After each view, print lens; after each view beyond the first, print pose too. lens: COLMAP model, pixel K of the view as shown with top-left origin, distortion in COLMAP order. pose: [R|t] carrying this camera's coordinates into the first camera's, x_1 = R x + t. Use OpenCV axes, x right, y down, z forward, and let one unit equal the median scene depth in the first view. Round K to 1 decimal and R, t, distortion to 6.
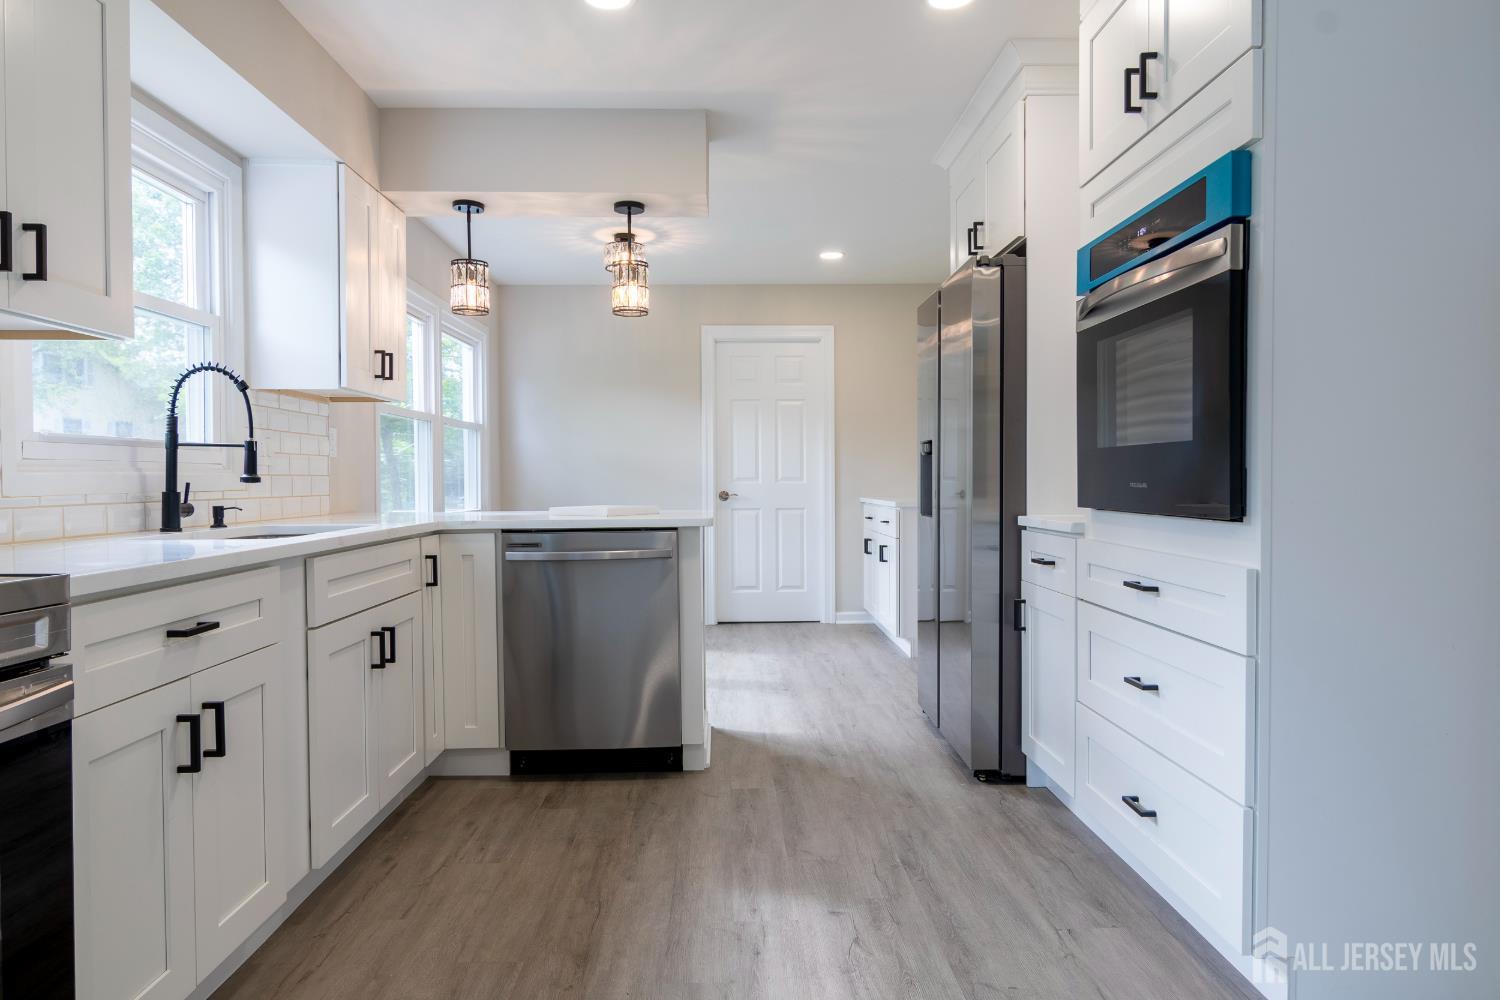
lens RADIAL K [[905.1, 0, 737.0], [0, 905.1, 508.7], [0, 0, 1]] dist [-0.007607, -0.000283]
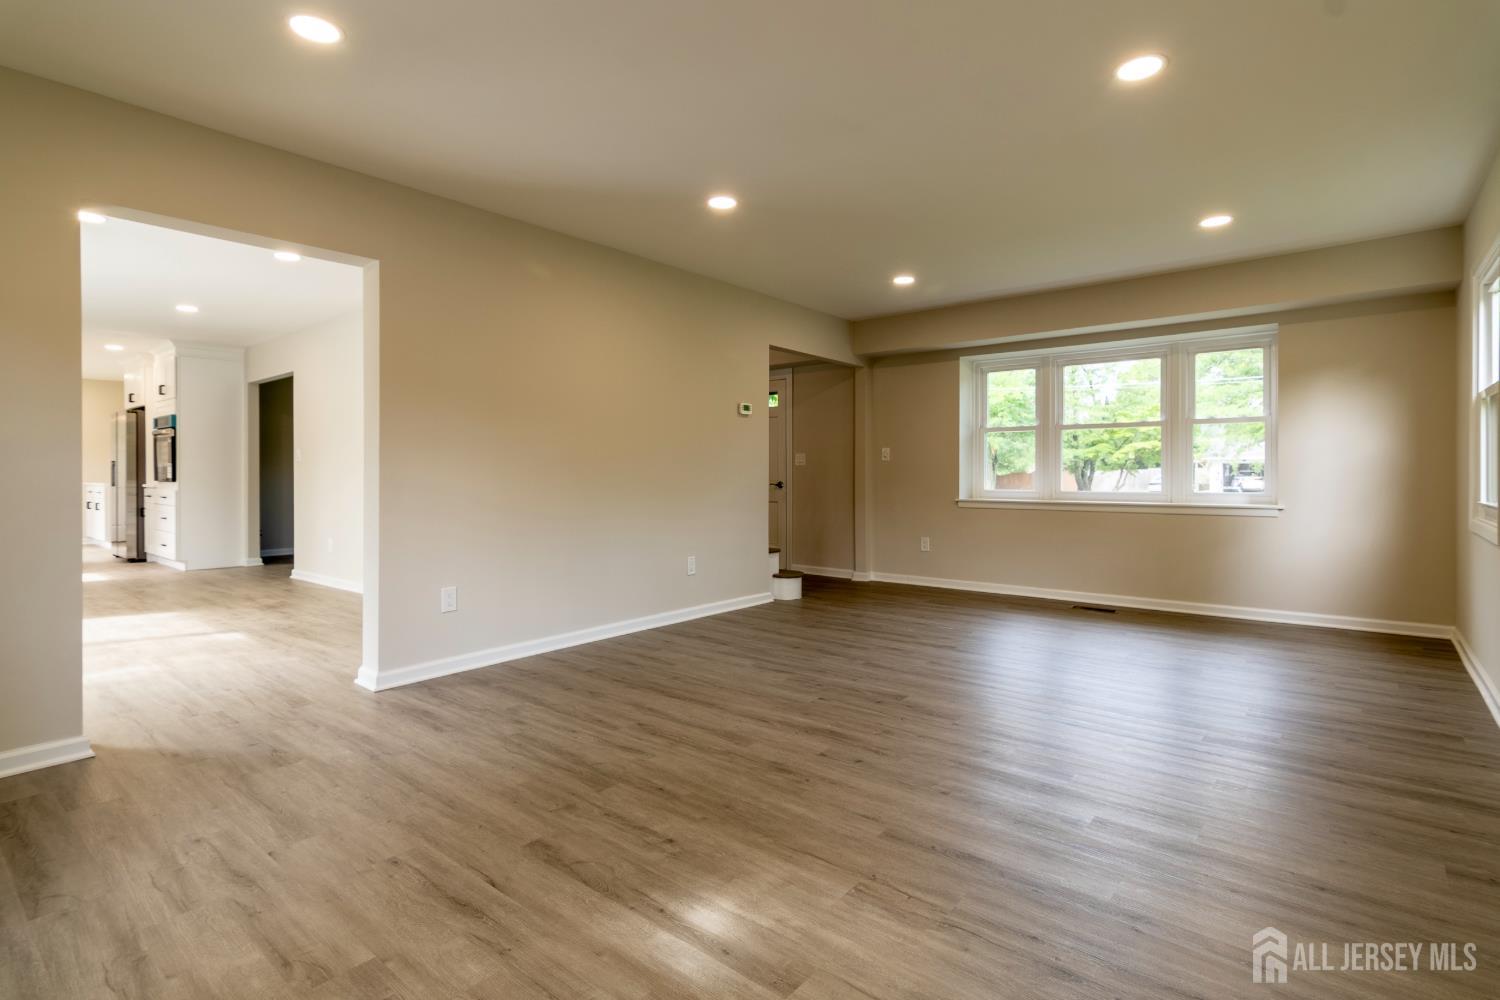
lens RADIAL K [[731.9, 0, 732.9], [0, 731.9, 481.3], [0, 0, 1]] dist [-0.003486, 0.002387]
pose [[0.652610, -0.000263, 0.757694, -0.358639], [0.018281, 0.999714, -0.015398, 0.084934], [-0.757473, 0.023900, 0.652429, -2.696905]]
